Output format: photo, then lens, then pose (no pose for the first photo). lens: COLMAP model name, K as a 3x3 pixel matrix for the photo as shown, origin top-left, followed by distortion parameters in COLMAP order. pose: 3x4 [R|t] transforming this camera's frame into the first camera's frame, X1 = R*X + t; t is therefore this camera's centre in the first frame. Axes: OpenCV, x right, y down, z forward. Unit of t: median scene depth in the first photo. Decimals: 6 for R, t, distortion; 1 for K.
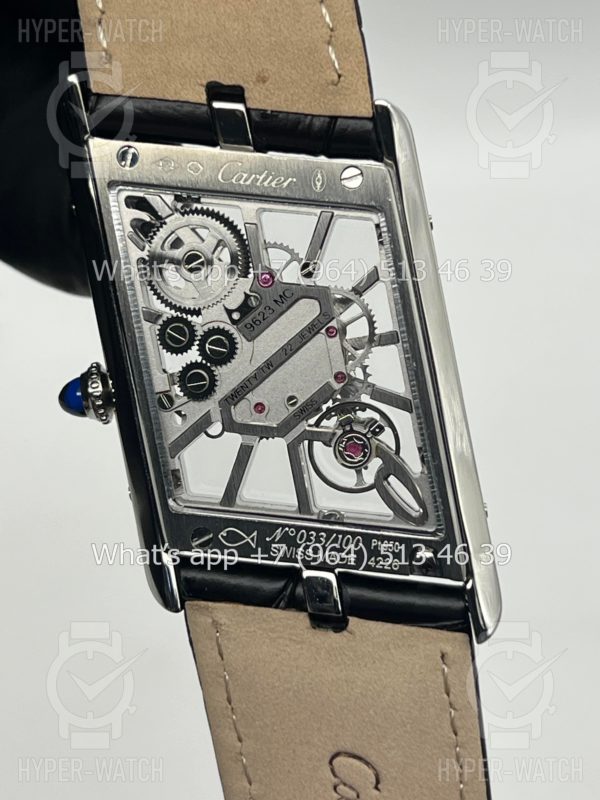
lens RADIAL K [[1790.4, 0, 300.0], [0, 1790.4, 400.0], [0, 0, 1]] dist [0.105519, 0.194830]
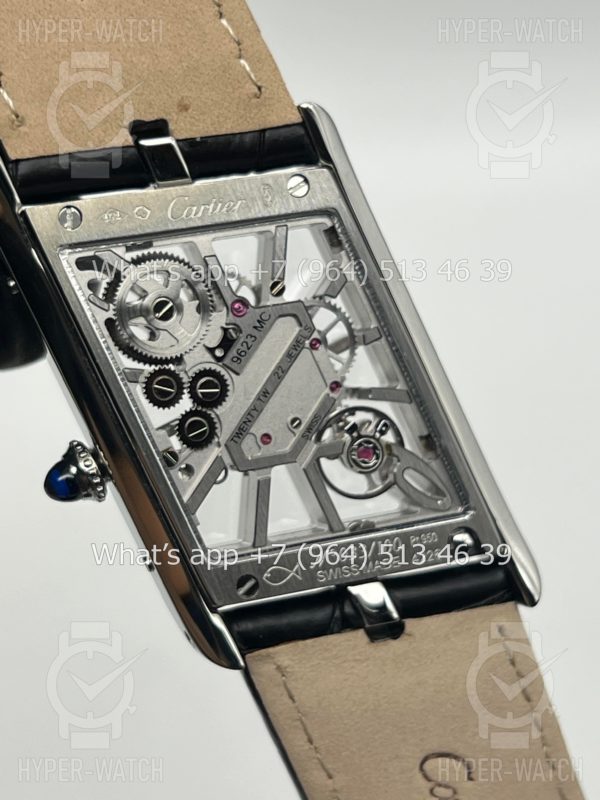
lens RADIAL K [[1790.4, 0, 300.0], [0, 1790.4, 400.0], [0, 0, 1]] dist [0.105519, 0.194830]
pose [[0.912913, -0.257374, 0.316779, -0.306078], [0.262333, 0.964580, 0.027687, -0.037682], [-0.312685, 0.057826, 0.948095, 0.078297]]
